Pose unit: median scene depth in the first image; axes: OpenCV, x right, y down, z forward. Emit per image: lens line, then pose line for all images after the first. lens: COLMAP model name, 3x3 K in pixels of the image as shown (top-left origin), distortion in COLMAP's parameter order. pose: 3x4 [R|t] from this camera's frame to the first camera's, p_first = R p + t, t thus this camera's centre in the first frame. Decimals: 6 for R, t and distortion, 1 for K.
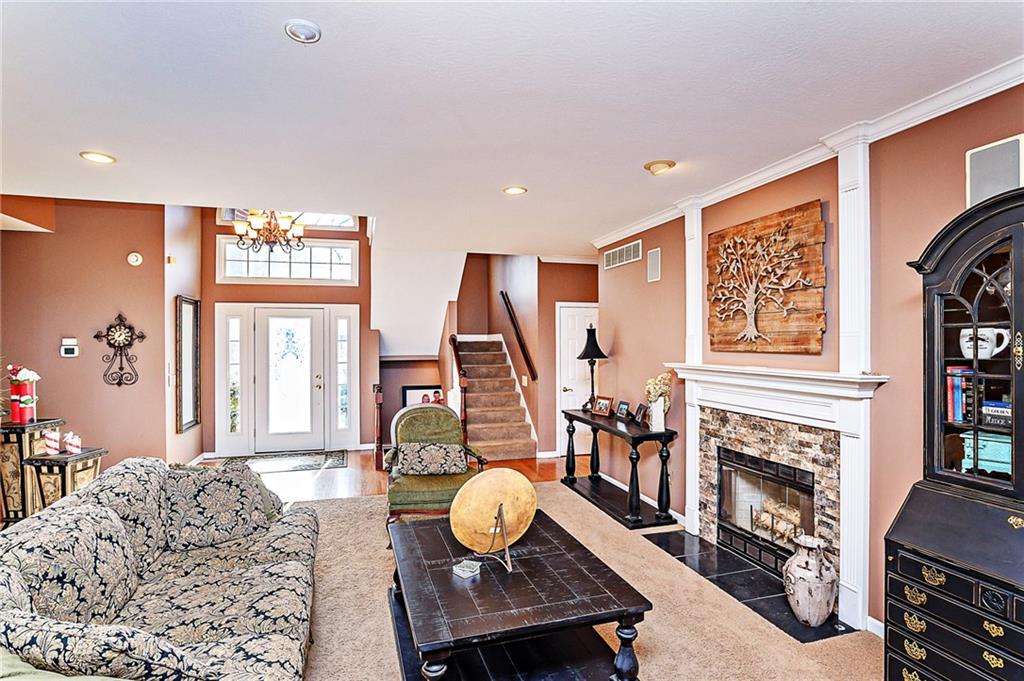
lens RADIAL K [[526.8, 0, 505.8], [0, 526.8, 340.4], [0, 0, 1]] dist [-0.006844, 0.002454]
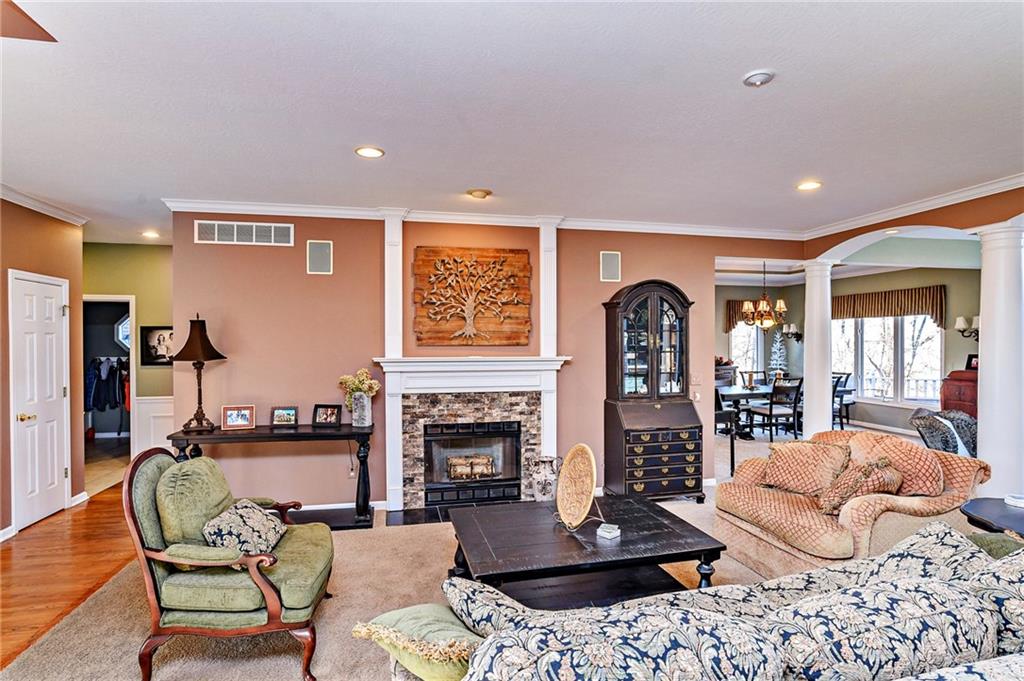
lens RADIAL K [[526.8, 0, 509.9], [0, 526.8, 348.2], [0, 0, 1]] dist [-0.006844, 0.002454]
pose [[0.058959, 0.000740, 0.998260, -0.868892], [-0.000361, 1.000000, -0.000720, 0.029474], [-0.998260, -0.000318, 0.058959, 0.814377]]
